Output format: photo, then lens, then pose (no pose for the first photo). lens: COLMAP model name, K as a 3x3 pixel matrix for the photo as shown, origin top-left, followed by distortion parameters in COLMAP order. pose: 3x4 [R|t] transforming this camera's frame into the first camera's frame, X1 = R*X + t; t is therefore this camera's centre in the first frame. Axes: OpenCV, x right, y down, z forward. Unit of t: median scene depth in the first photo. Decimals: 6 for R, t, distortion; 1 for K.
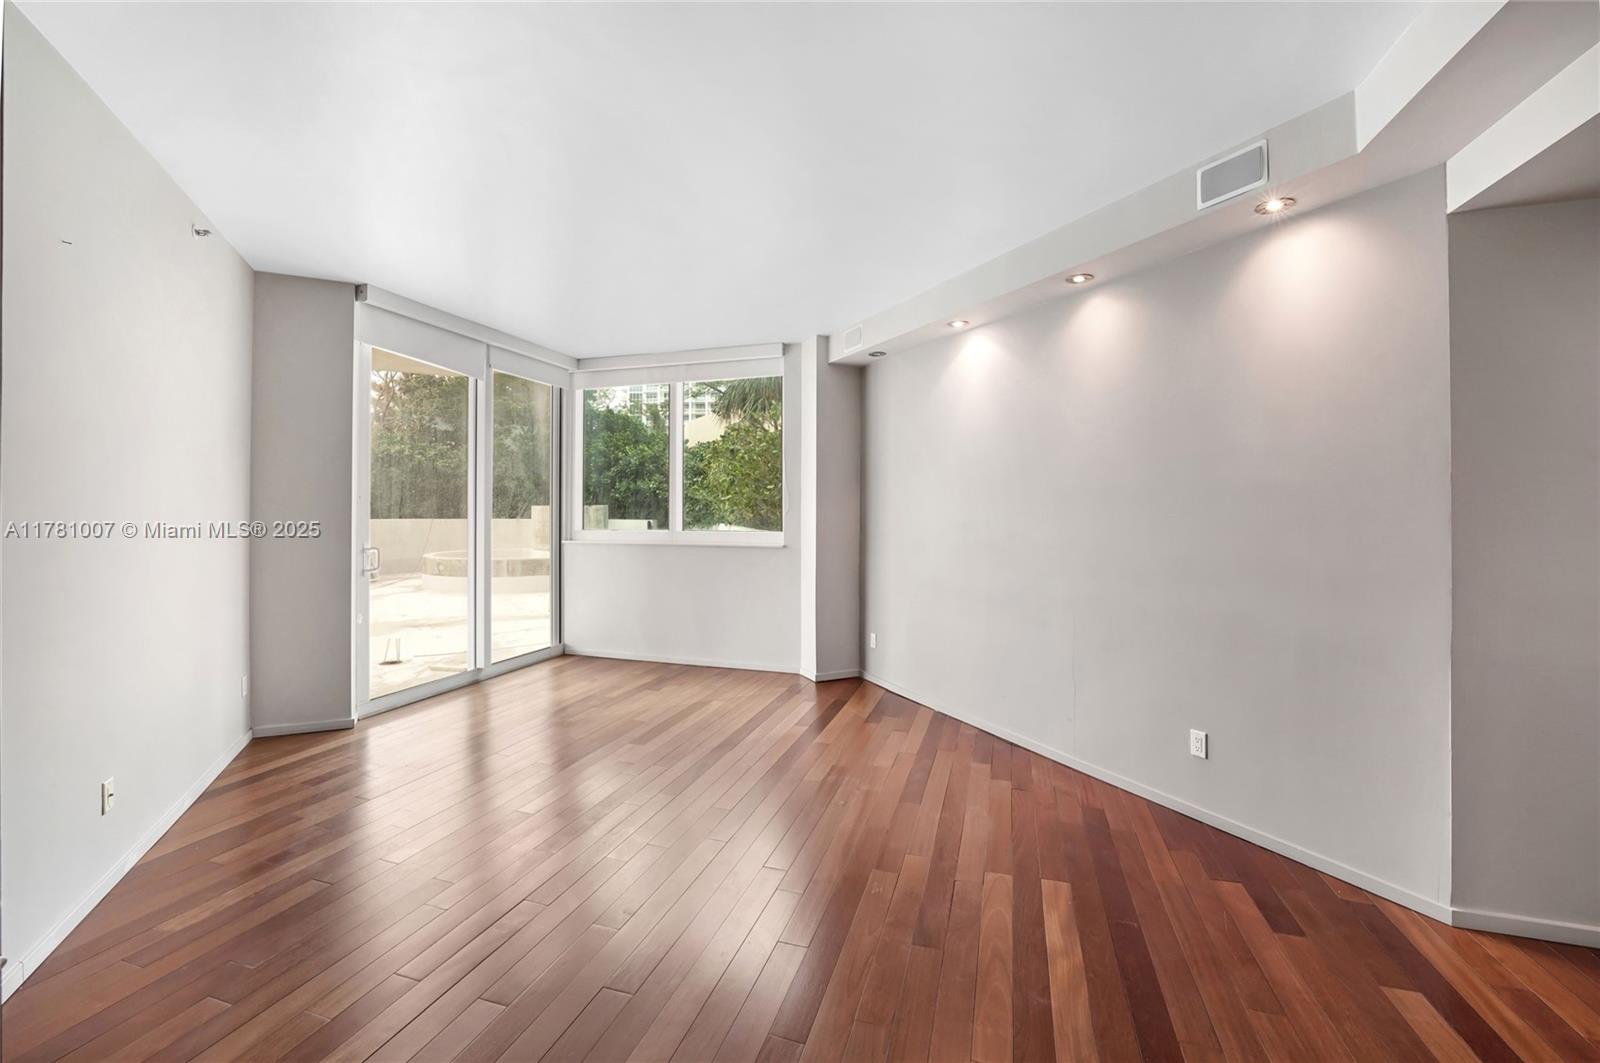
lens RADIAL K [[656.8, 0, 799.7], [0, 656.8, 504.1], [0, 0, 1]] dist [-0.001507, -0.000221]
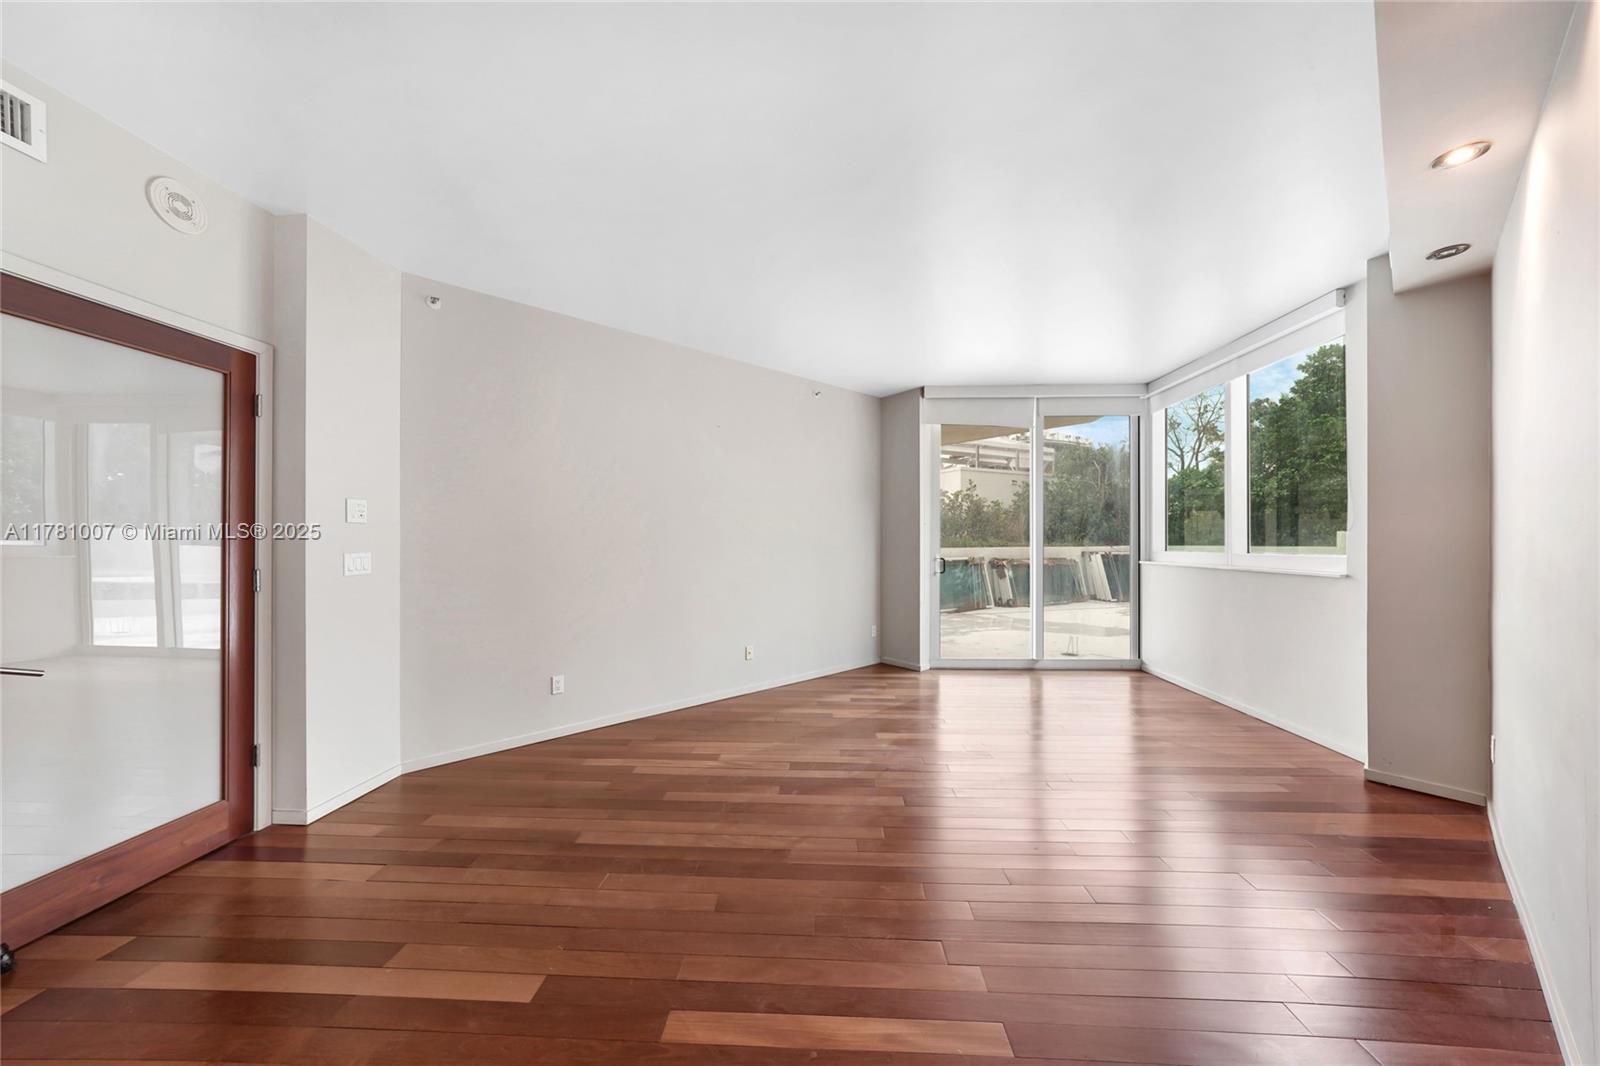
lens RADIAL K [[563.2, 0, 800.0], [0, 563.2, 533.0], [0, 0, 1]] dist [0.000909, 0.000097]
pose [[0.257195, -0.016682, -0.966215, 0.407816], [0.012317, 0.999826, -0.013983, 0.019464], [0.966281, -0.008304, 0.257356, 0.282997]]
